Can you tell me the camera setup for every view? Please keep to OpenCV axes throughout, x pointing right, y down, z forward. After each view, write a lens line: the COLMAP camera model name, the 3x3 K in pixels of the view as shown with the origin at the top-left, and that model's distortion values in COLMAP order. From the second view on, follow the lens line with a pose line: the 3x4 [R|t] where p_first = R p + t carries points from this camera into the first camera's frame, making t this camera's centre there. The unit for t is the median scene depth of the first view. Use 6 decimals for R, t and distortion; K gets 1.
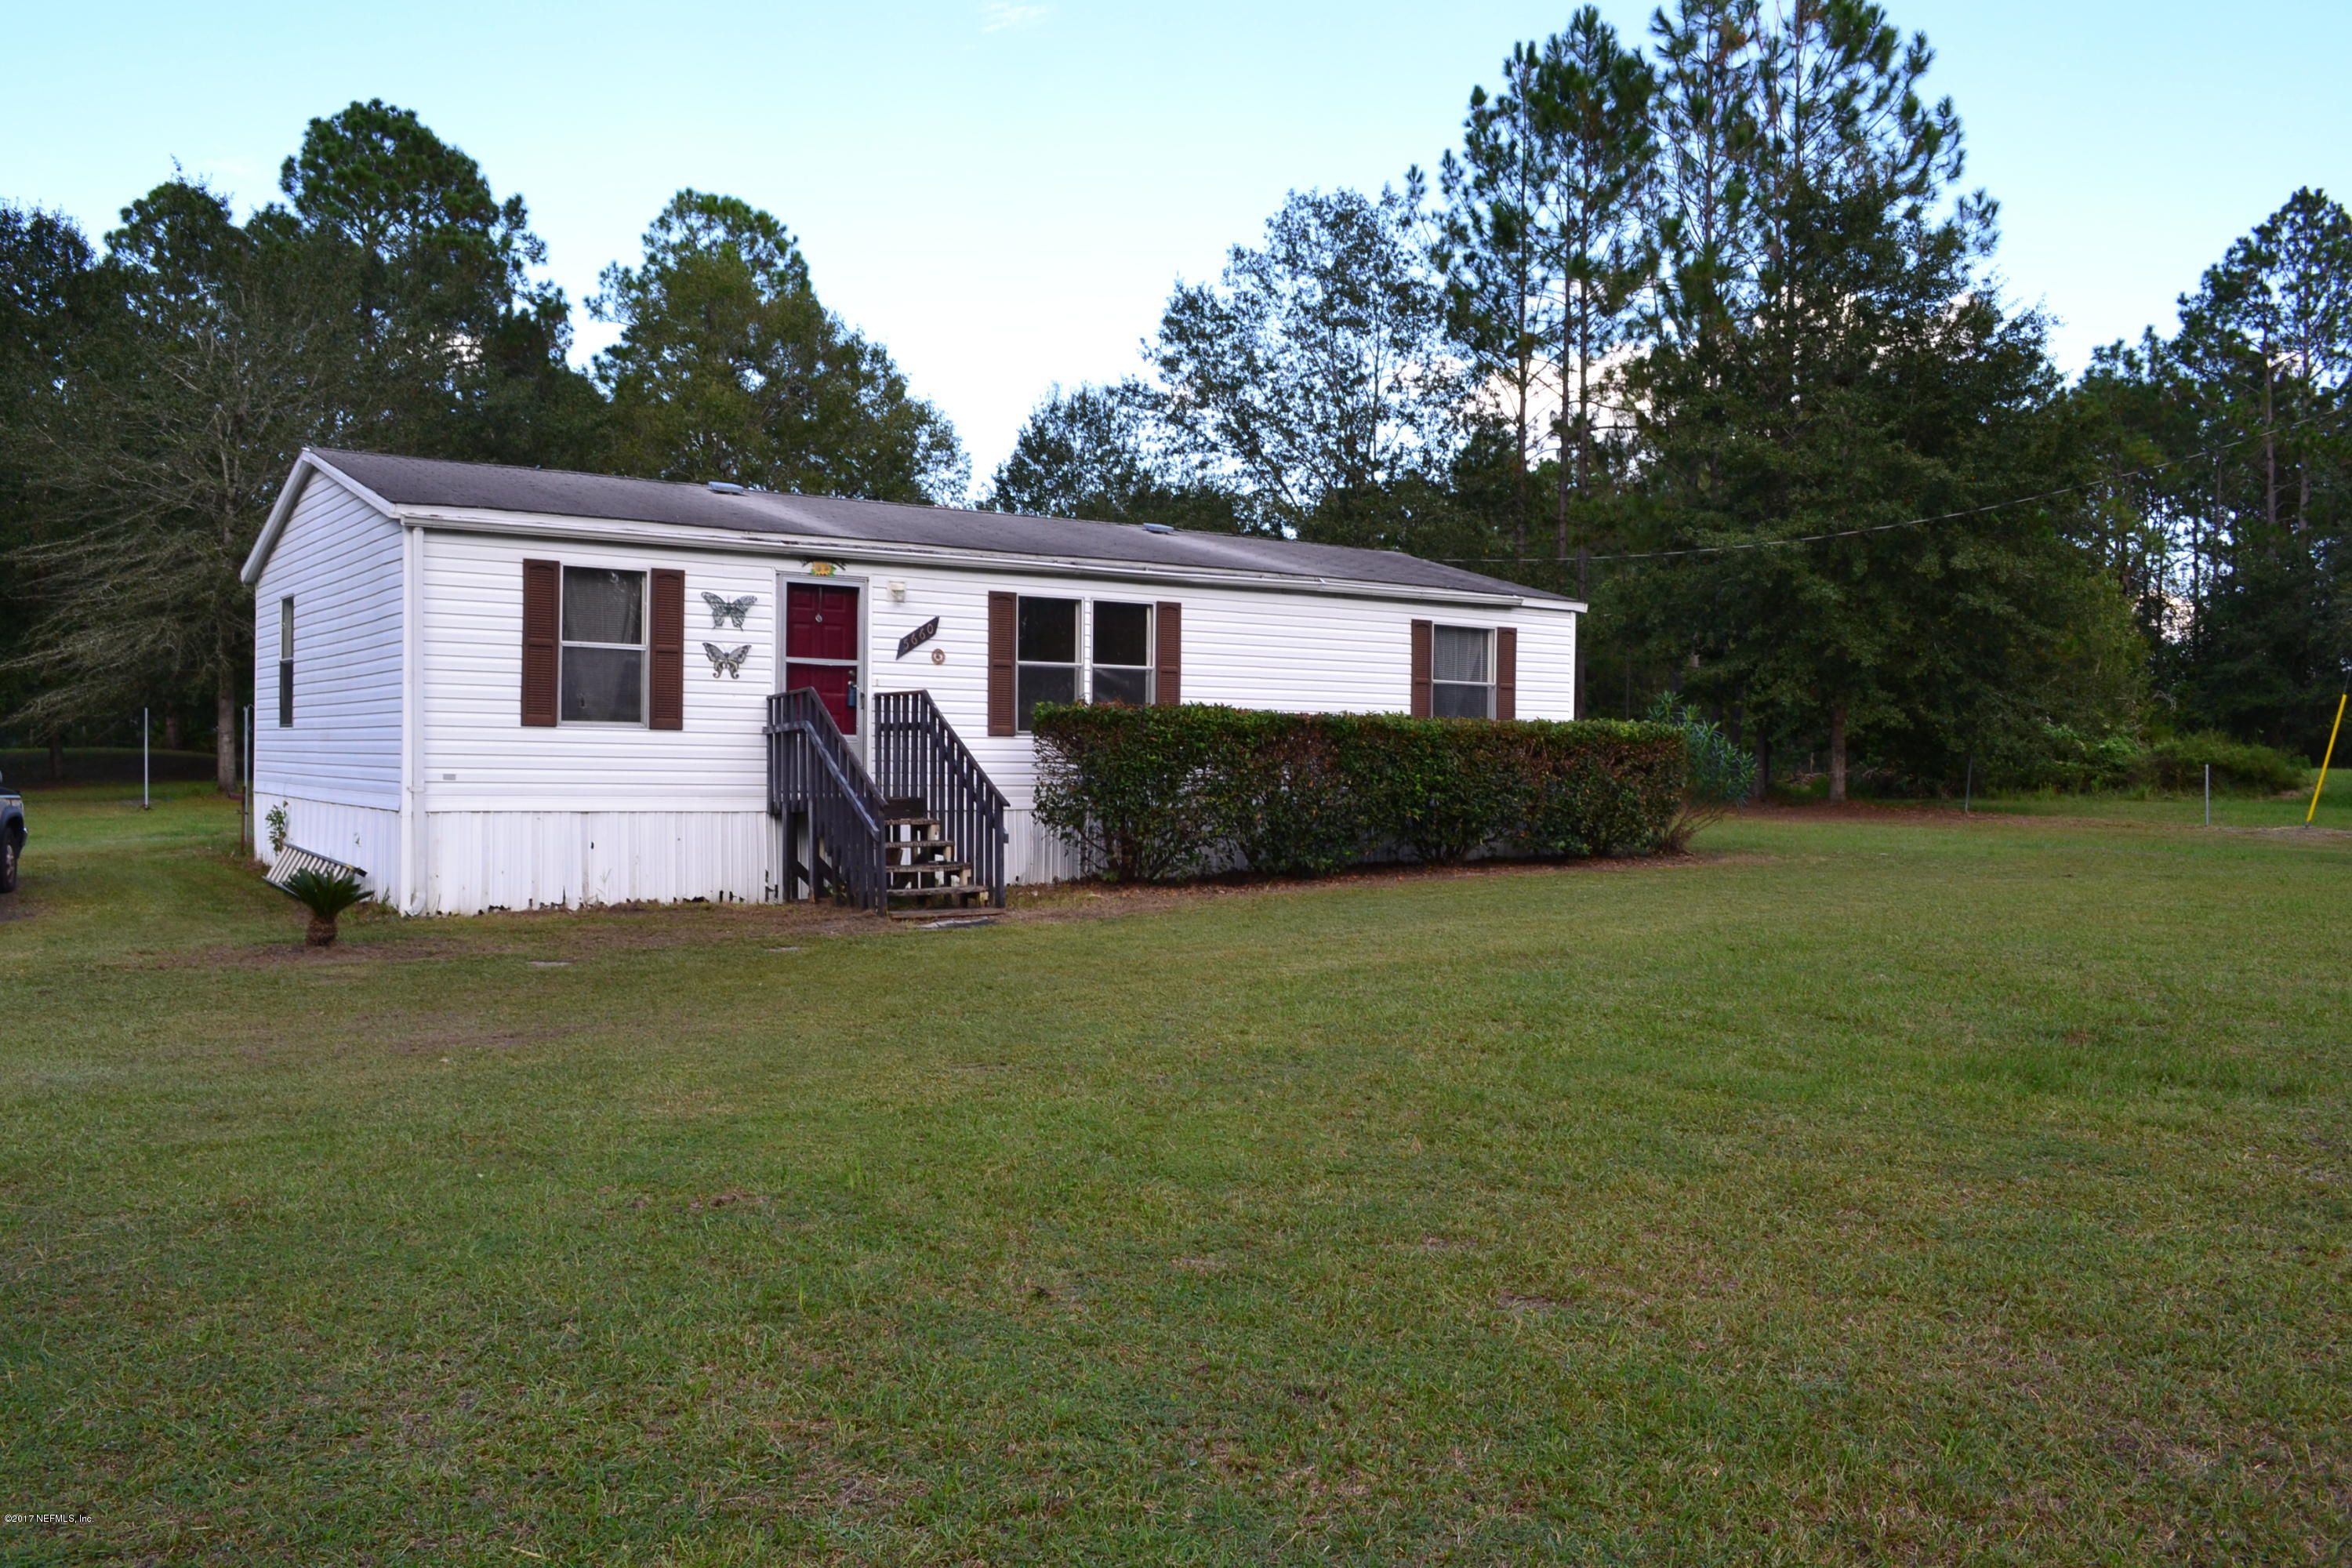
lens RADIAL K [[1894.4, 0, 1174.7], [0, 1894.4, 837.1], [0, 0, 1]] dist [-0.051809, 0.014432]
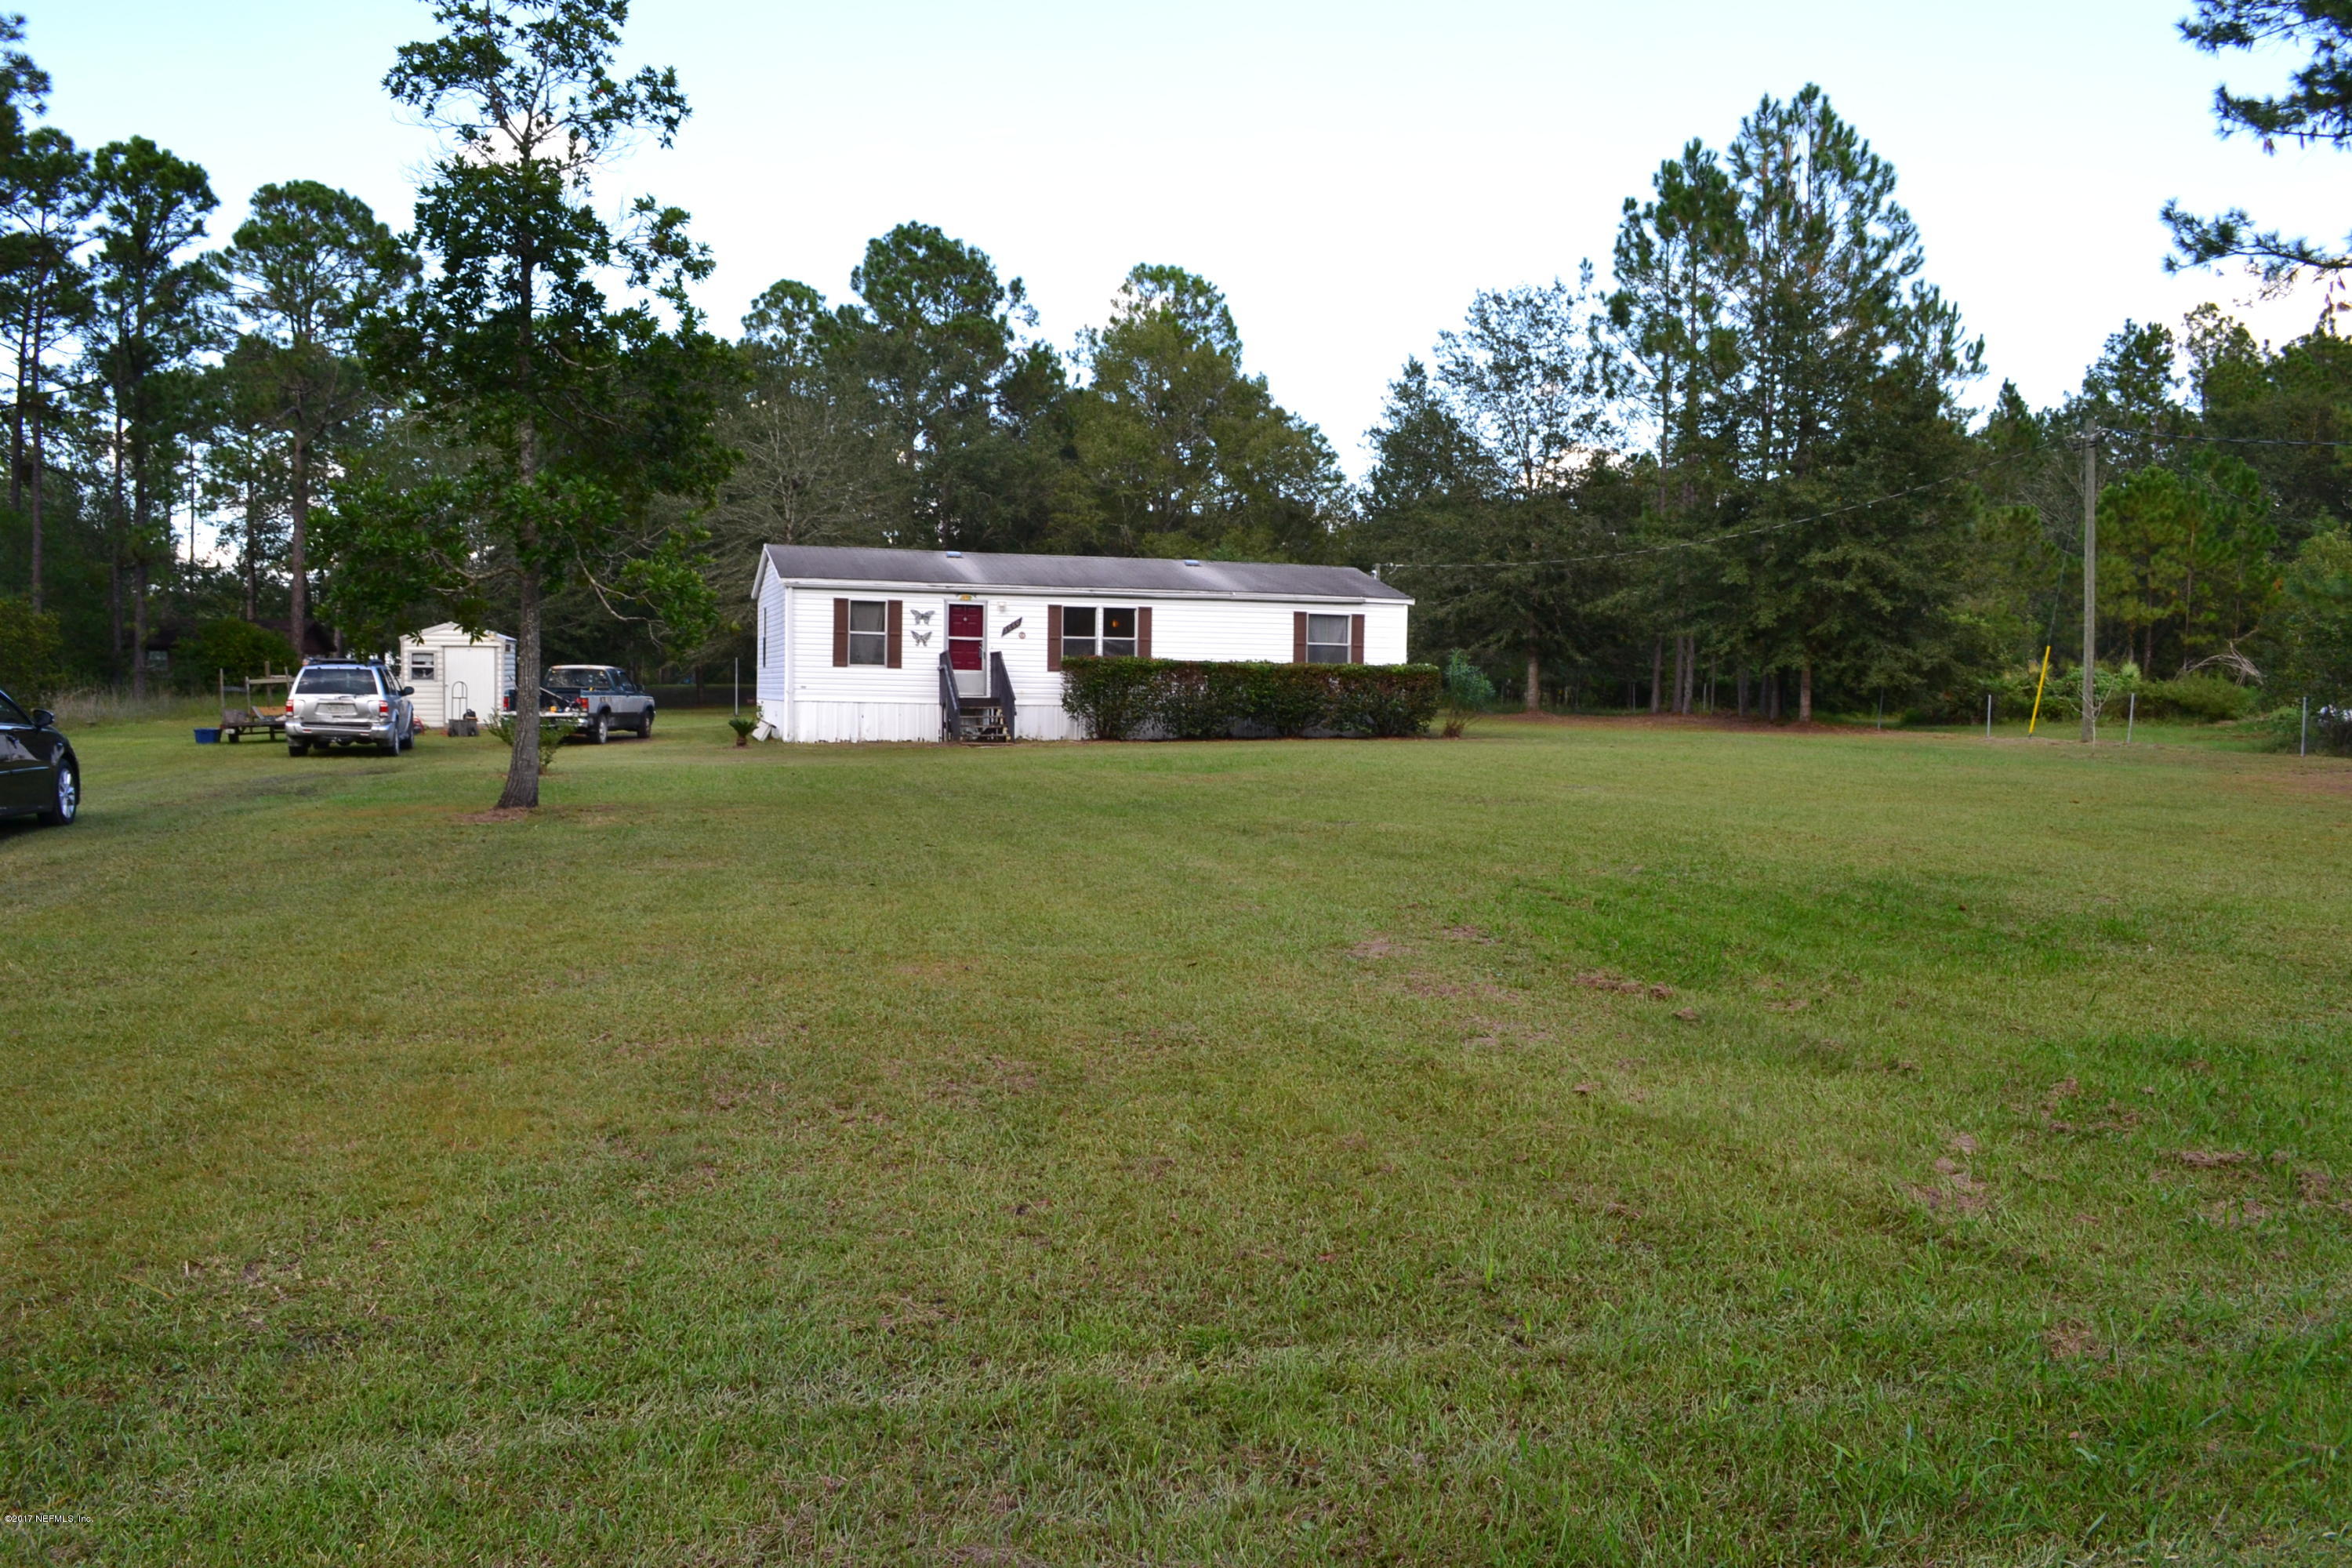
lens RADIAL K [[1832.5, 0, 1176.0], [0, 1832.5, 784.0], [0, 0, 1]] dist [0.005576, 0.003493]
pose [[0.954989, 0.016350, -0.296190, 0.544703], [-0.016336, 0.999863, 0.002524, 0.055802], [0.296191, 0.002428, 0.955126, -0.790999]]
